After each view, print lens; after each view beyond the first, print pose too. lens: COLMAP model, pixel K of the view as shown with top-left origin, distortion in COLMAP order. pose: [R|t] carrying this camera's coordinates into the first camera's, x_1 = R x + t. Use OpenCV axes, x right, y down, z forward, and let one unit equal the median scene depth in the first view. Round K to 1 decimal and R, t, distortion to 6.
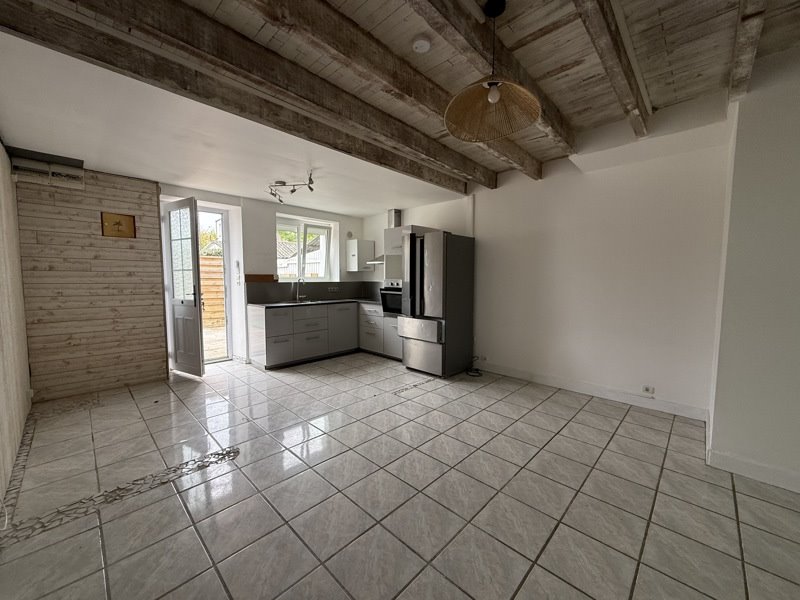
lens RADIAL K [[316.6, 0, 397.2], [0, 316.6, 301.7], [0, 0, 1]] dist [-0.001169, 0.000027]
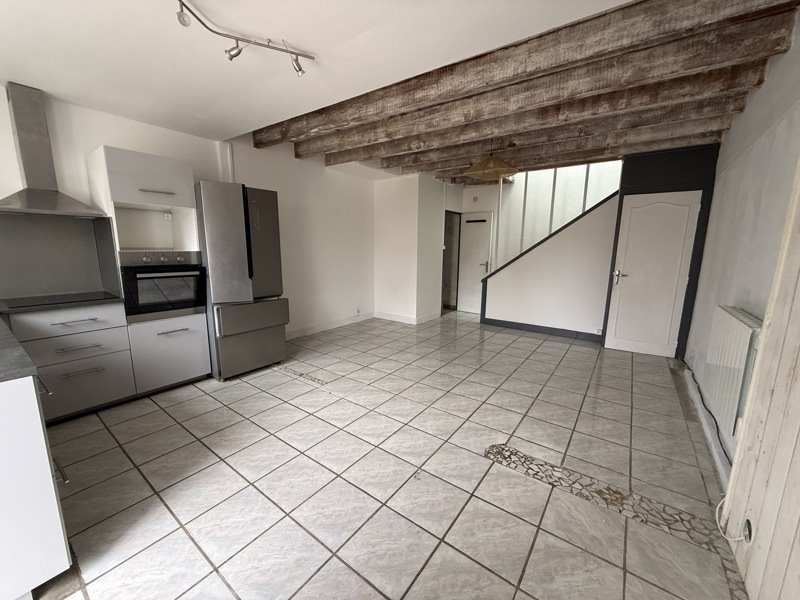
lens RADIAL K [[316.6, 0, 398.3], [0, 316.6, 299.6], [0, 0, 1]] dist [-0.001169, 0.000027]
pose [[-0.139607, -0.171996, 0.975155, -0.832619], [0.064854, 0.981096, 0.182328, -0.080968], [-0.988081, 0.088697, -0.125813, 0.874107]]
